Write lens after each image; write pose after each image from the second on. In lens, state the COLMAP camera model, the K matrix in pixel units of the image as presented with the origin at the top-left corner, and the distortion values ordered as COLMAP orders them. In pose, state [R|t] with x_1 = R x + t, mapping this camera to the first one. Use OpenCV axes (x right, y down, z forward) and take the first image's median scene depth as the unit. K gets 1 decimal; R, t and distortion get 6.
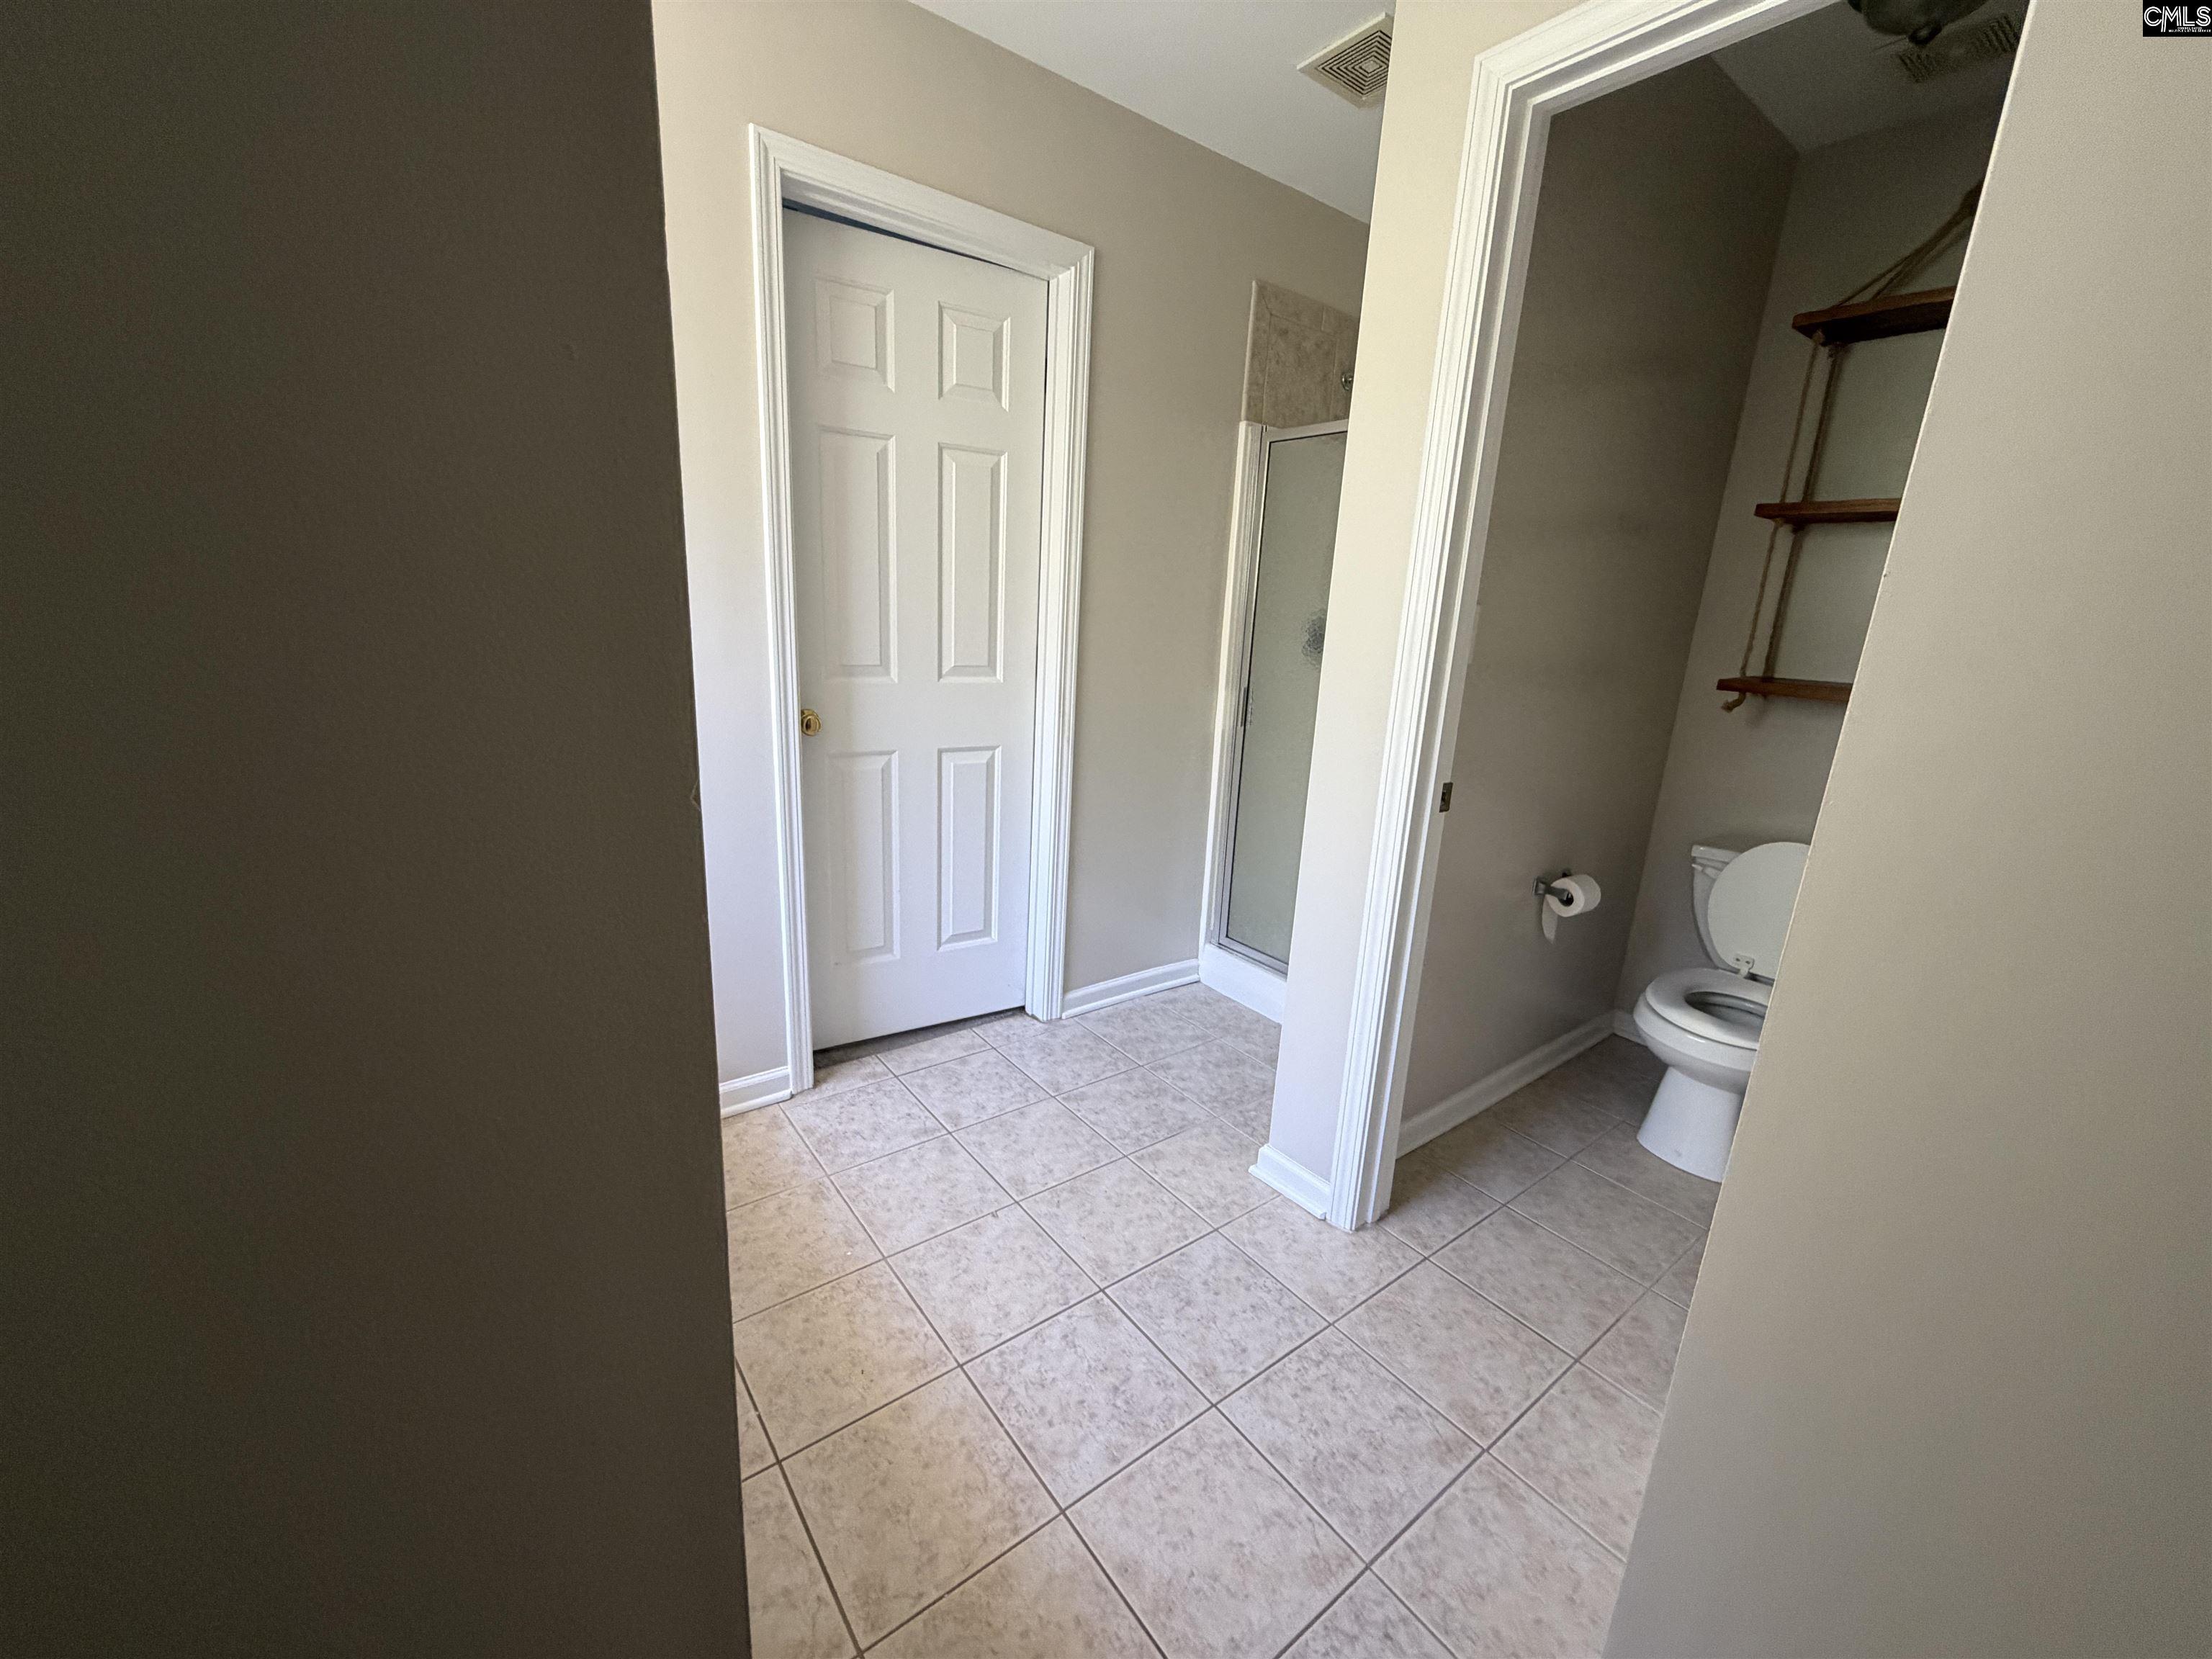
lens RADIAL K [[881.1, 0, 1099.3], [0, 881.1, 832.0], [0, 0, 1]] dist [0.000223, 0.000279]
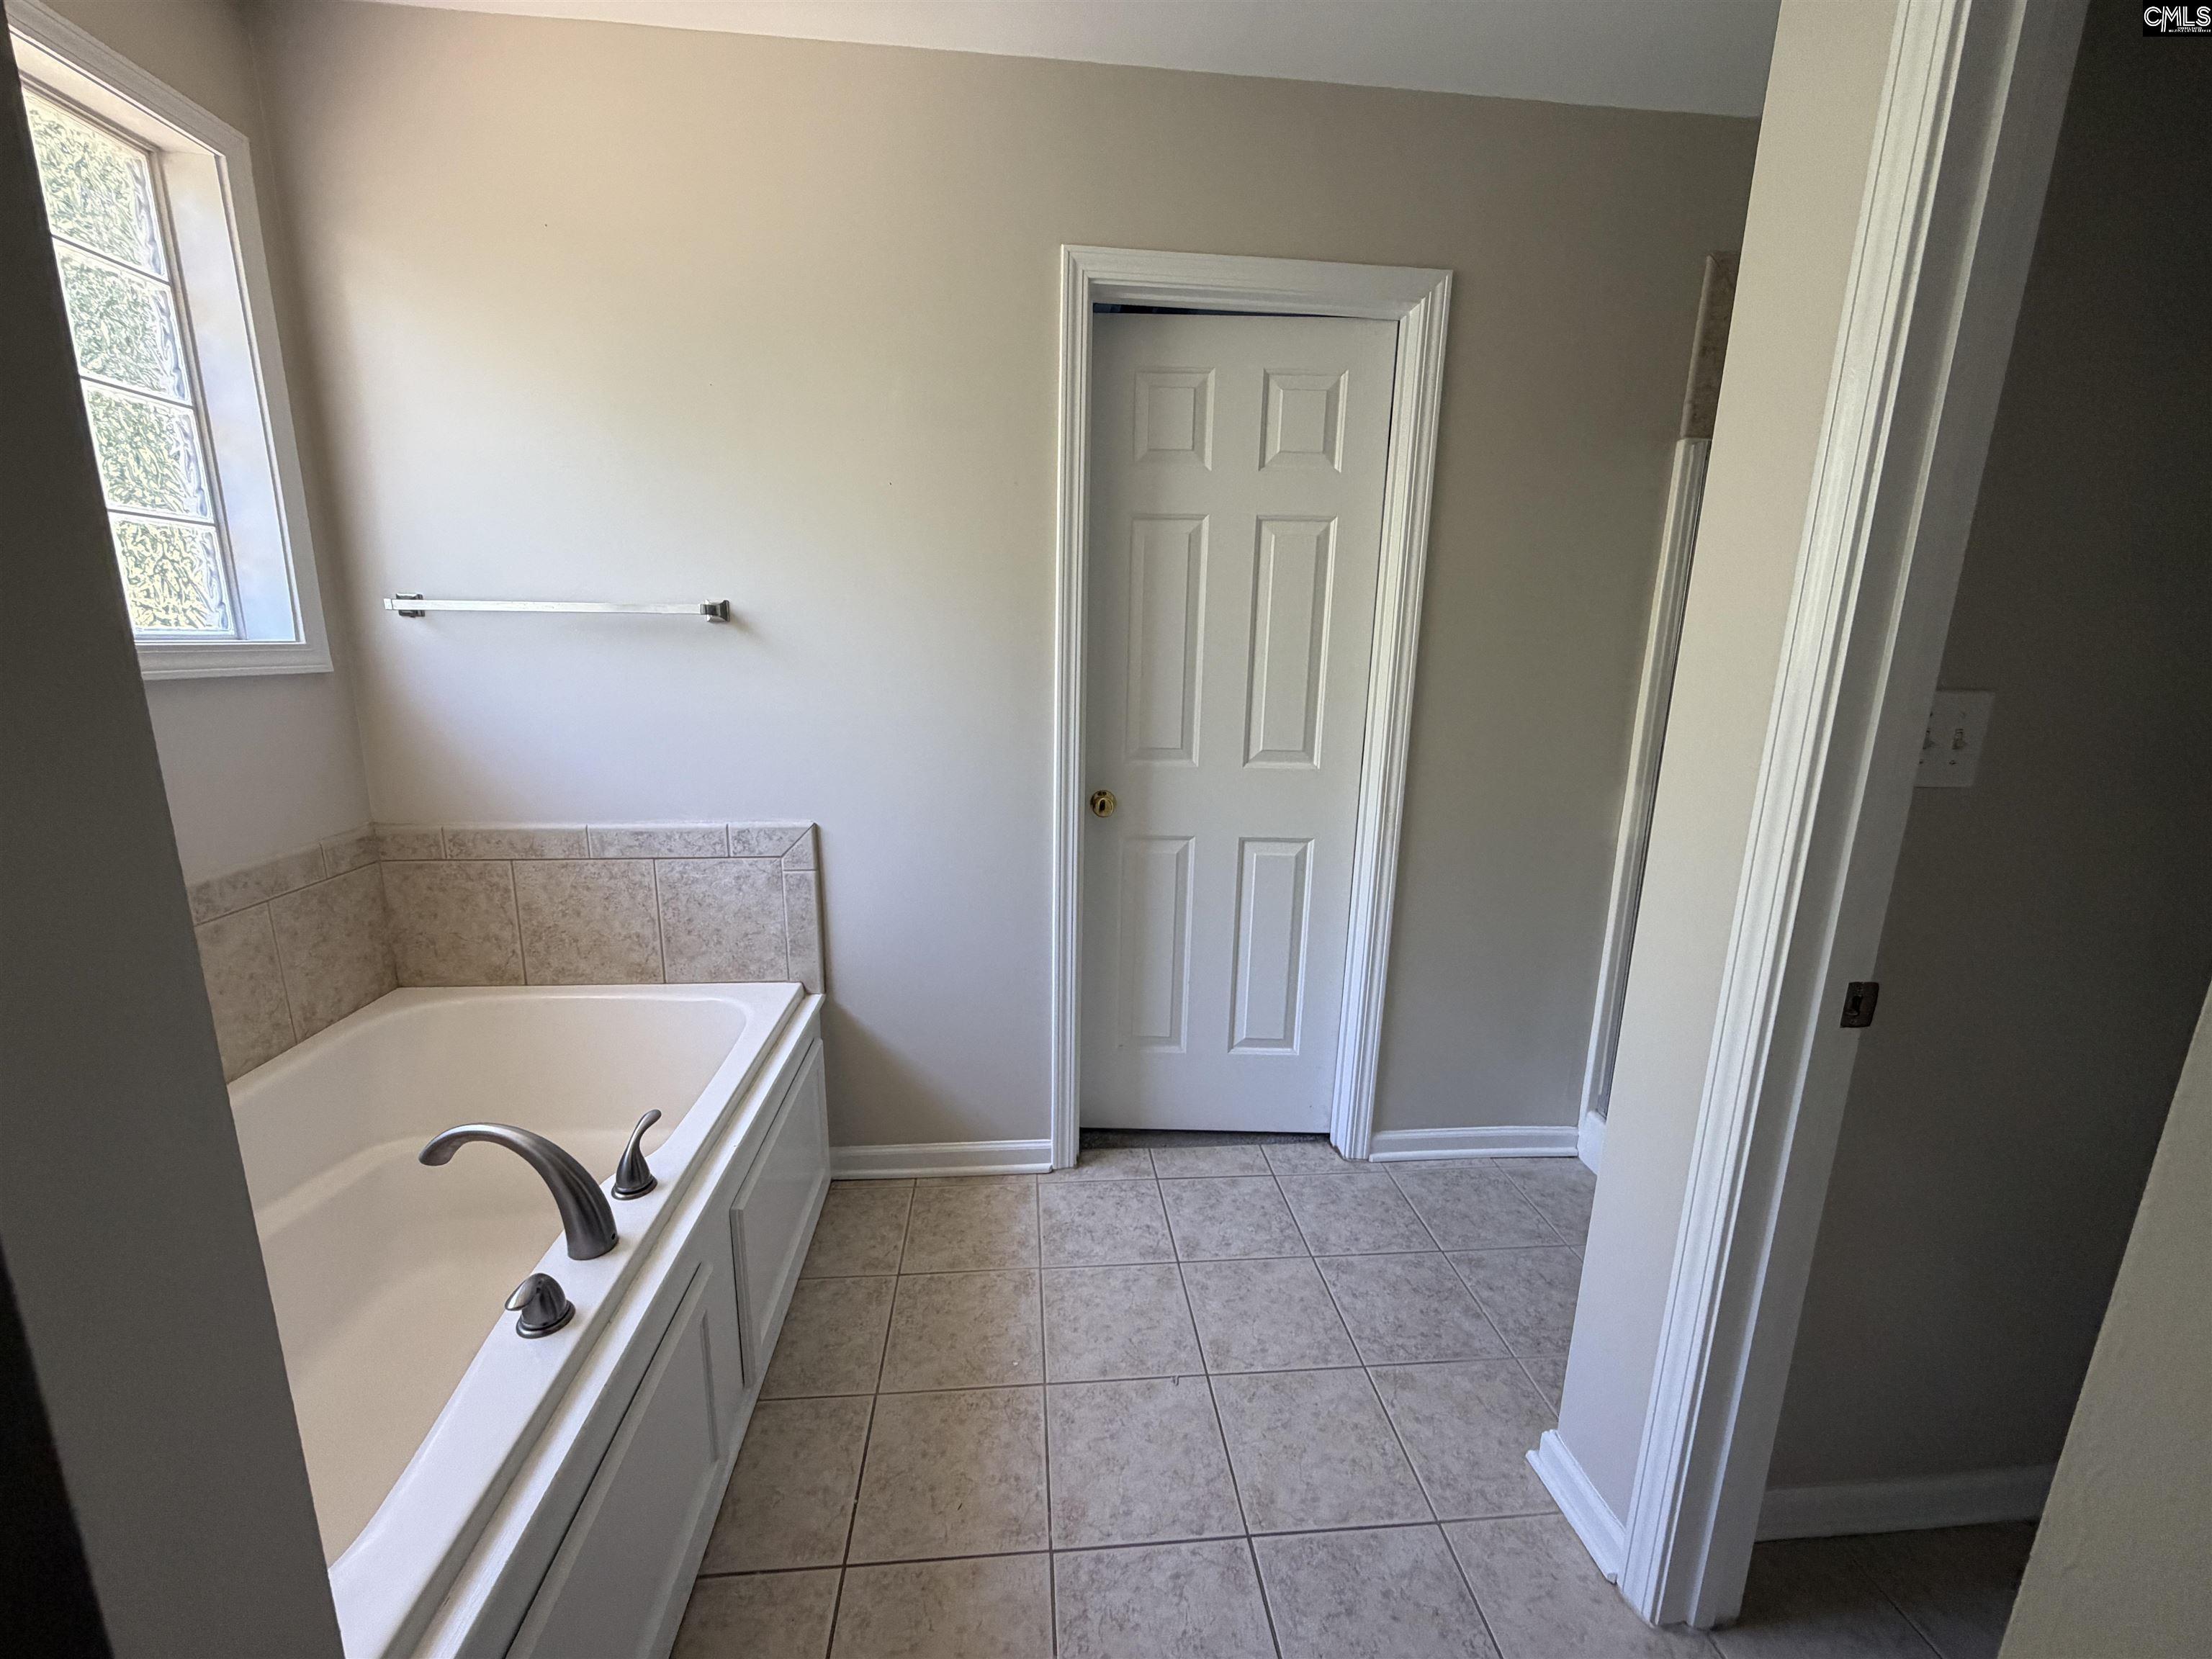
lens RADIAL K [[881.1, 0, 1099.8], [0, 881.1, 832.1], [0, 0, 1]] dist [0.000223, 0.000279]
pose [[0.847006, 0.080977, -0.525380, 0.195310], [-0.111146, 0.993462, -0.026063, -0.064479], [0.519835, 0.080469, 0.850468, 0.142111]]
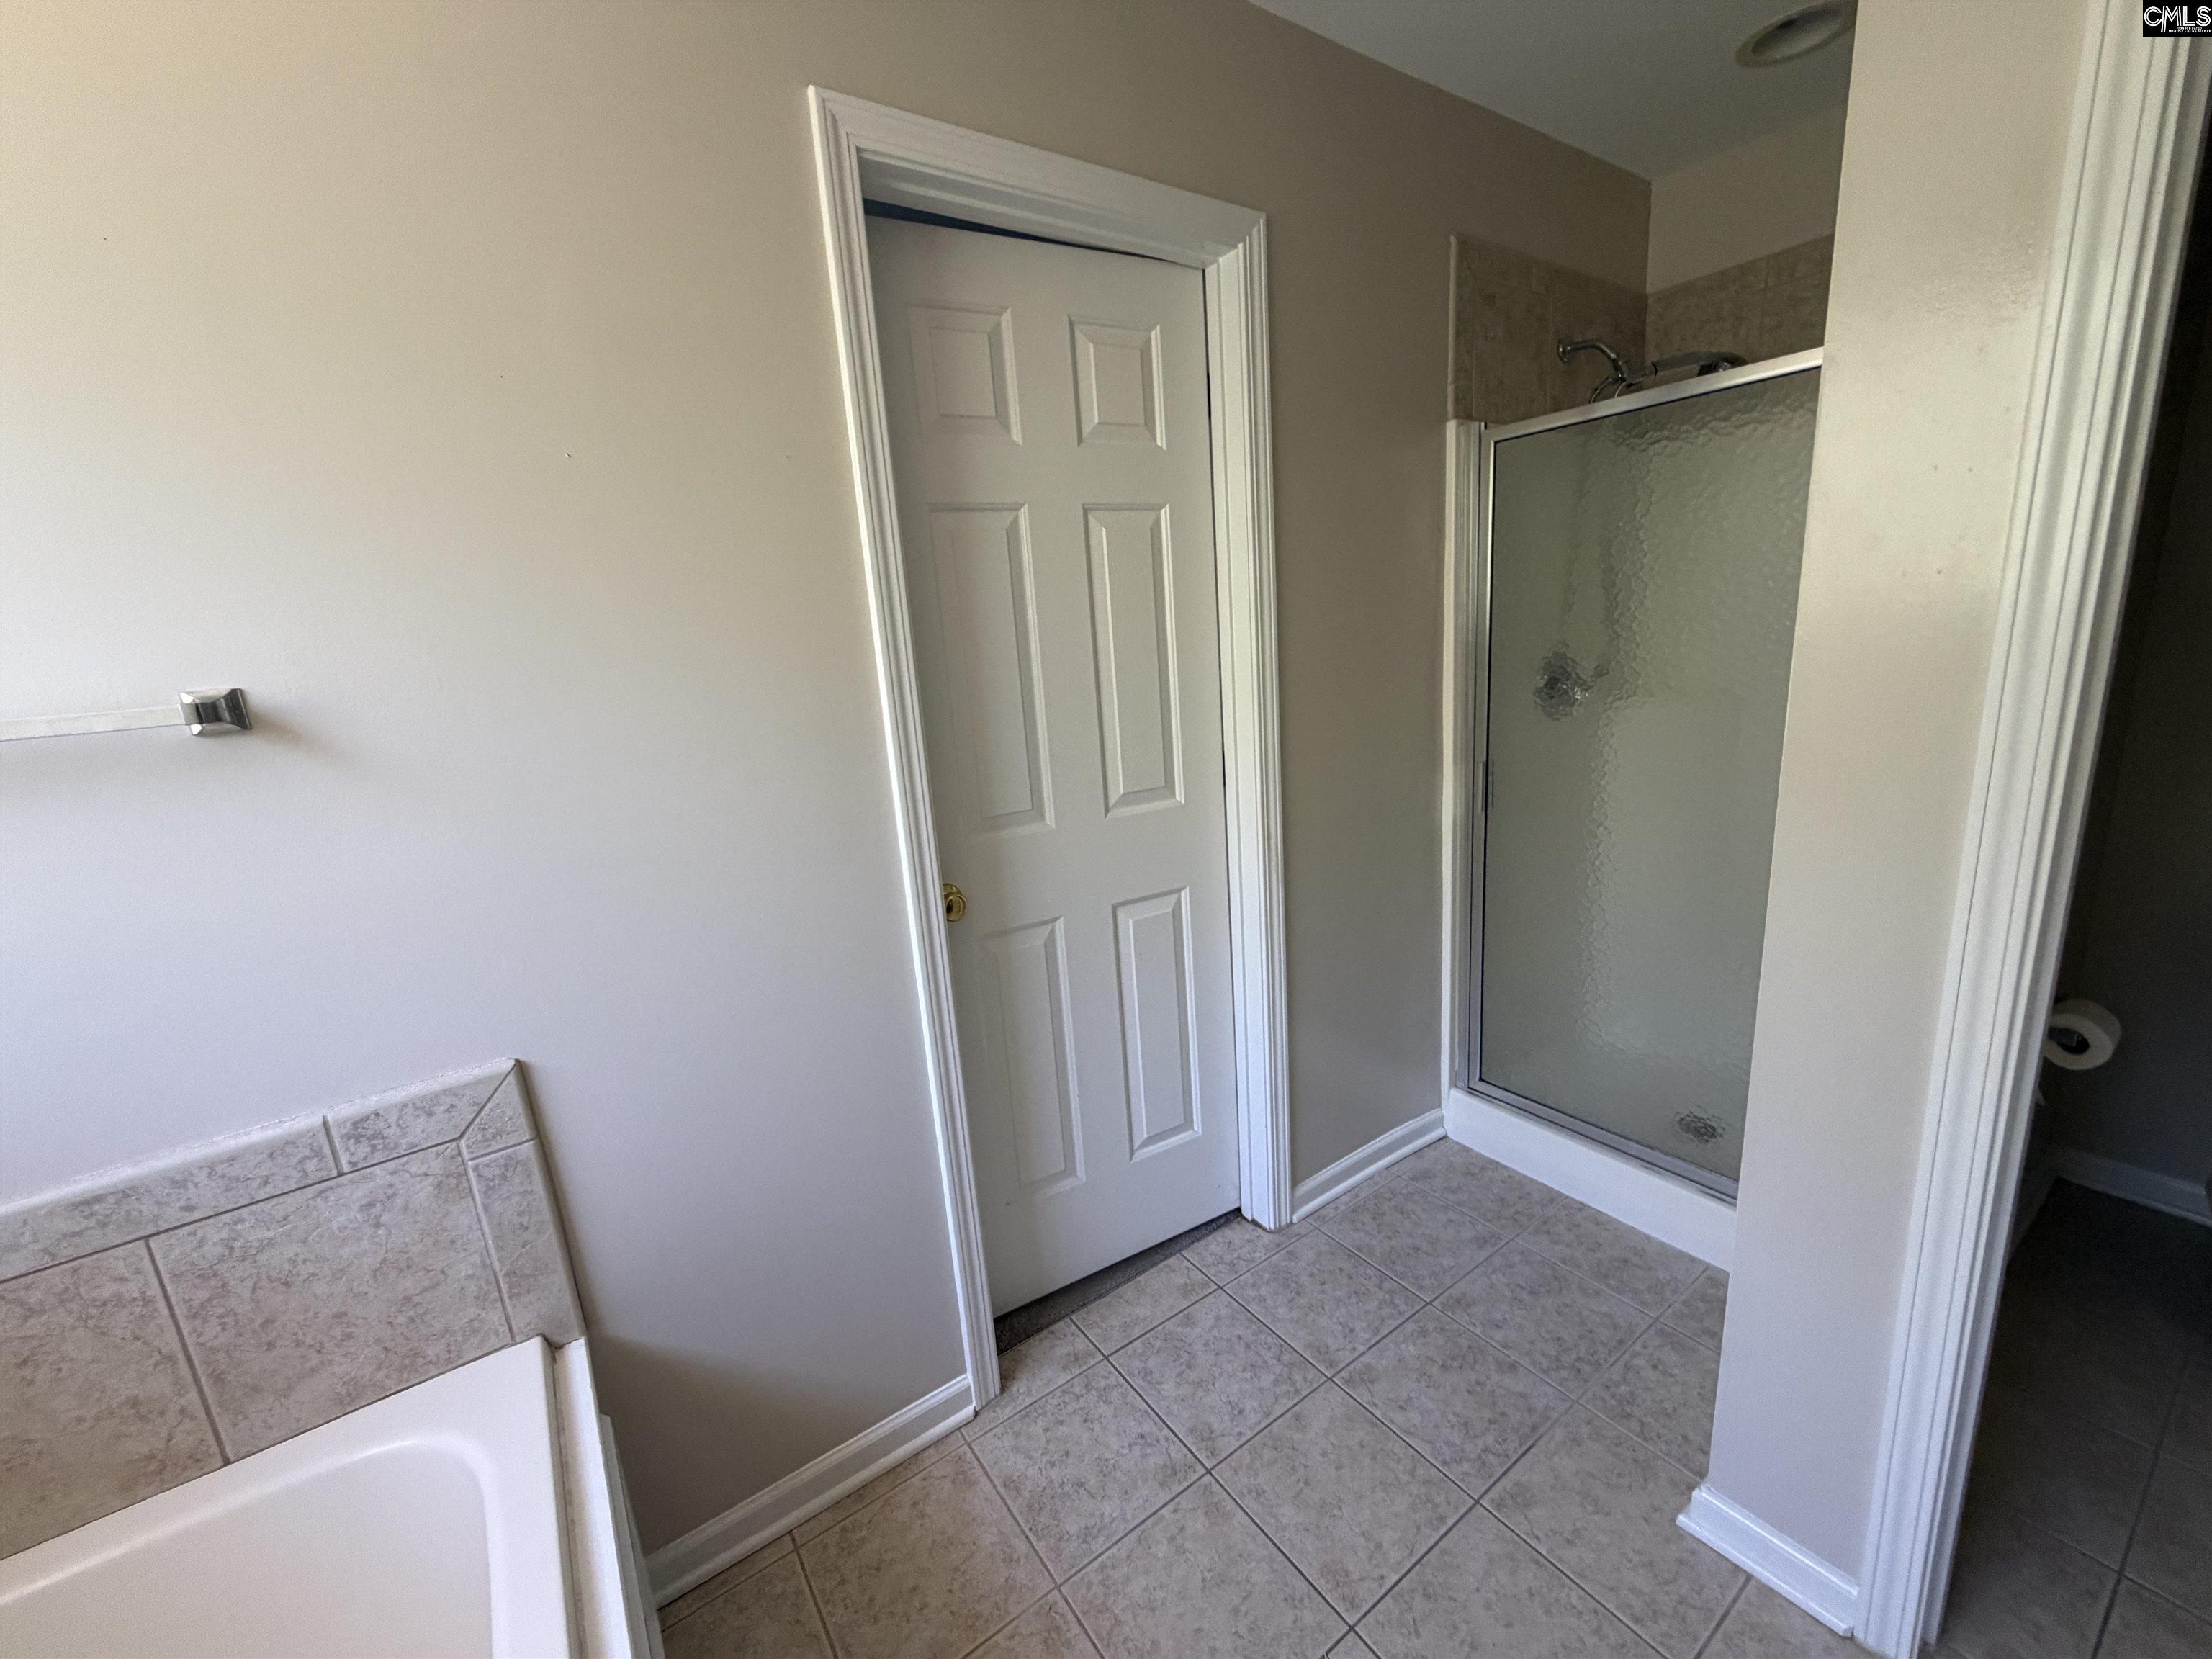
lens RADIAL K [[881.1, 0, 1099.8], [0, 881.1, 832.3], [0, 0, 1]] dist [0.000223, 0.000279]
pose [[0.991761, -0.107769, -0.069256, -0.146012], [0.105793, 0.993886, -0.031599, -0.143814], [0.072238, 0.024011, 0.997098, 0.271745]]
